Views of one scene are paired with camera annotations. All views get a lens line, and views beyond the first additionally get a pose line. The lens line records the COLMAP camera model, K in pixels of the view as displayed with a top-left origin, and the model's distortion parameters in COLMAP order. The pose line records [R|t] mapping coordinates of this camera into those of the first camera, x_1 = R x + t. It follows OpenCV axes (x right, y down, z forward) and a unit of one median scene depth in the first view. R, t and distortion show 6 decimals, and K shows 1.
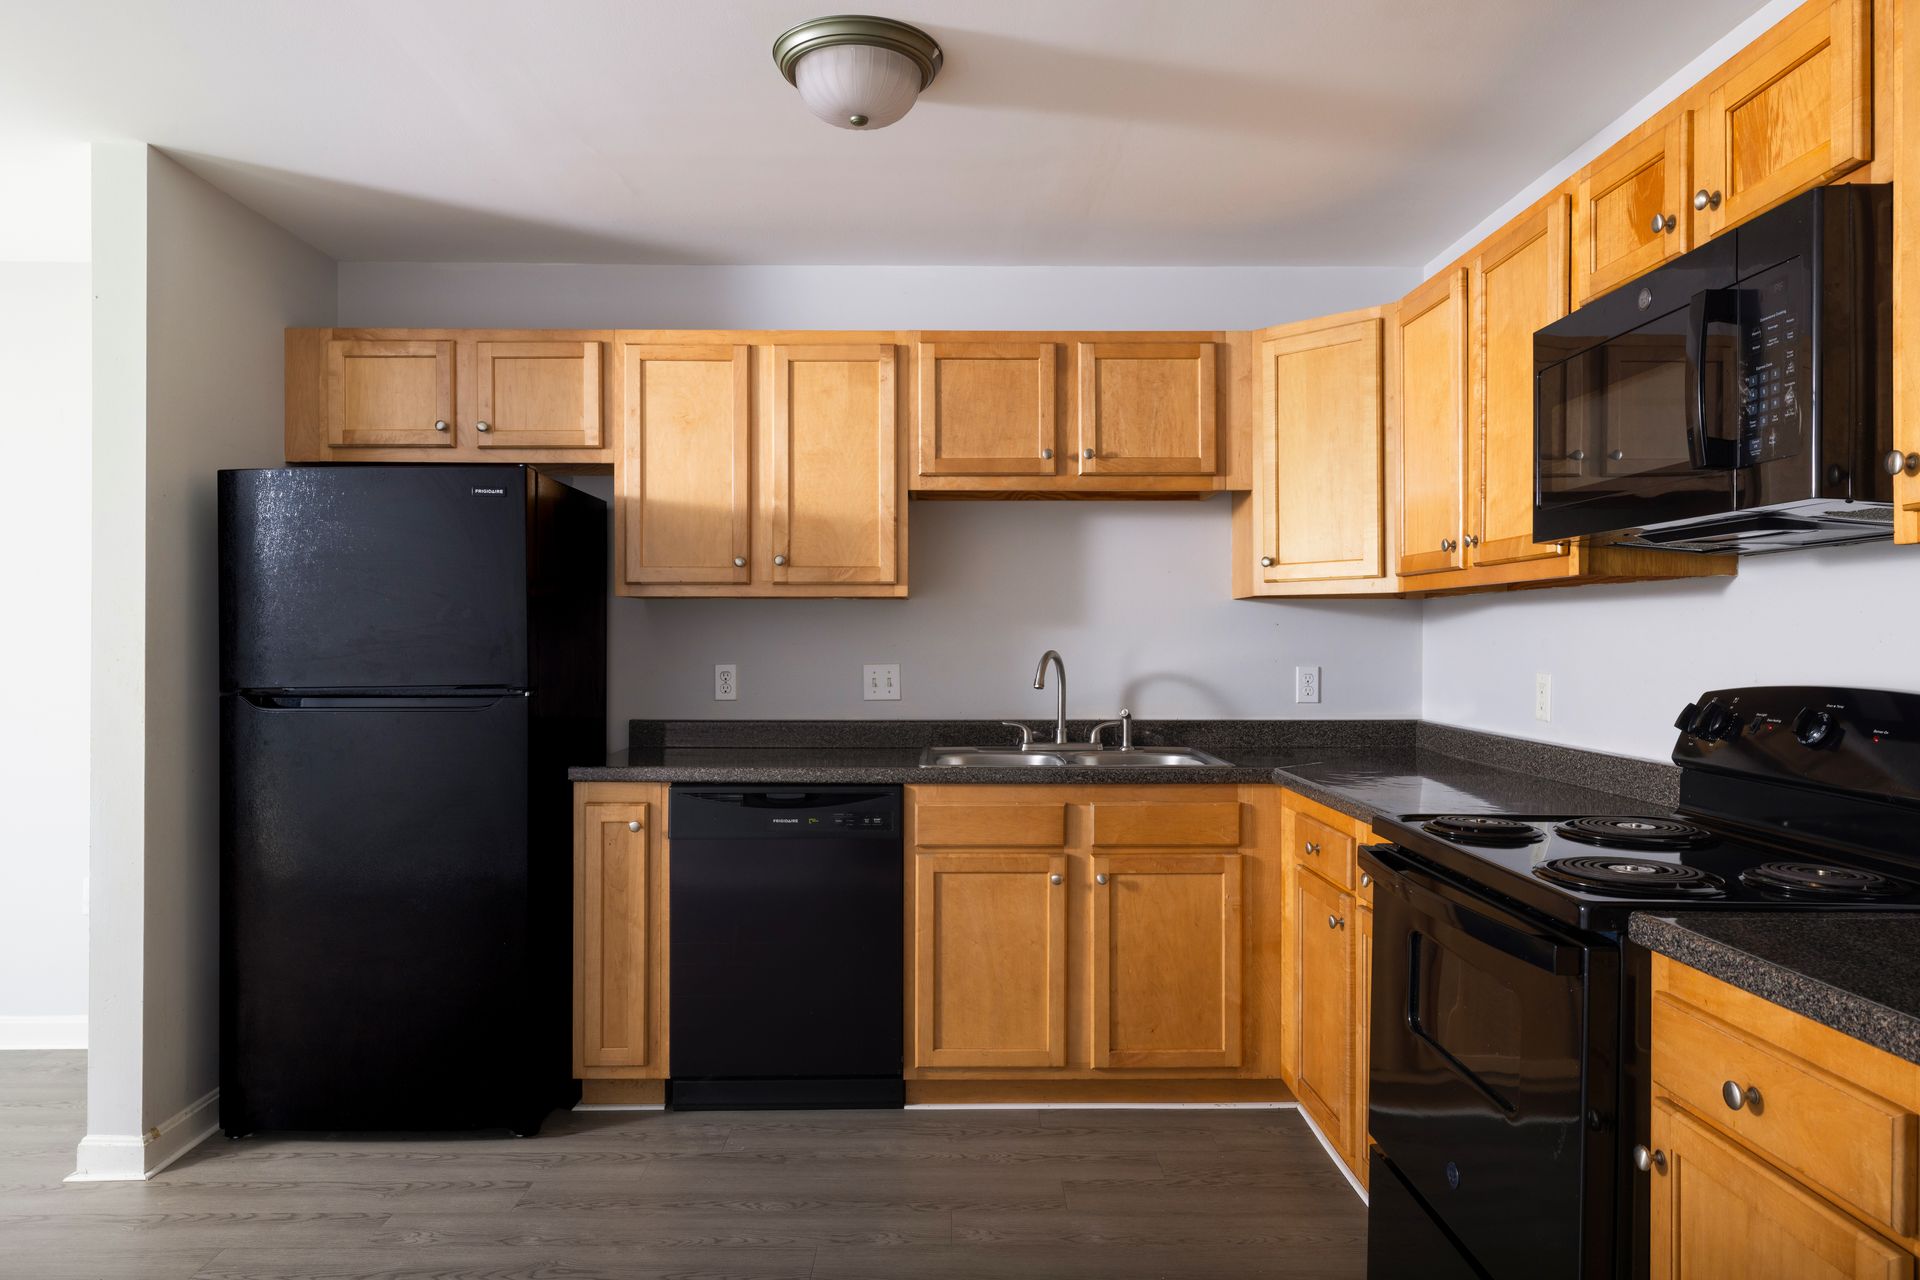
lens RADIAL K [[1266.9, 0, 924.8], [0, 1266.9, 607.8], [0, 0, 1]] dist [-0.002069, 0.000589]
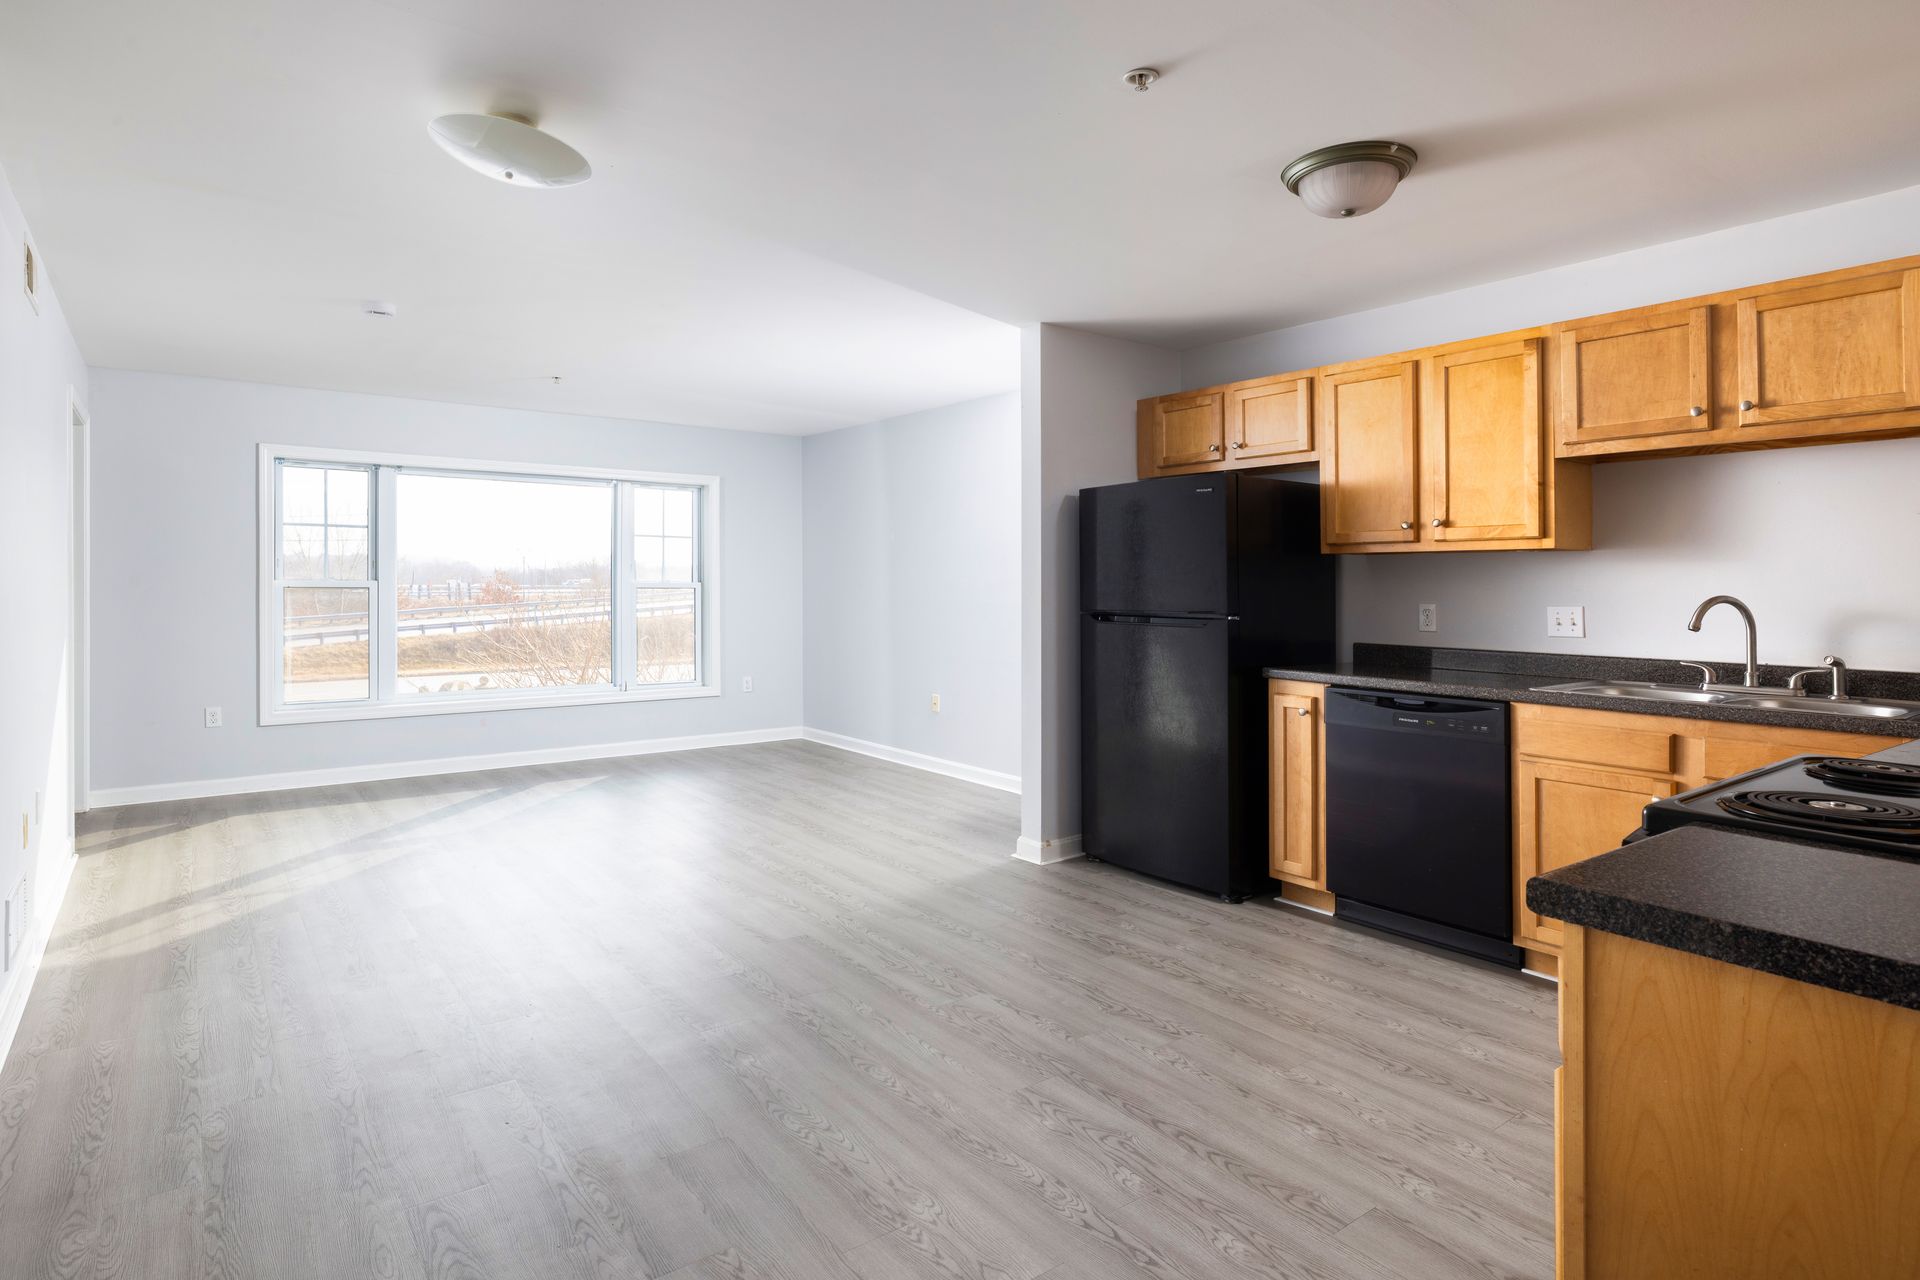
lens RADIAL K [[1034.9, 0, 965.4], [0, 1034.9, 558.0], [0, 0, 1]] dist [-0.000937, 0.000534]
pose [[0.600737, -0.018769, -0.799226, 0.437701], [0.013192, 0.999821, -0.013564, 0.006157], [0.799338, -0.002395, 0.600877, -0.020284]]
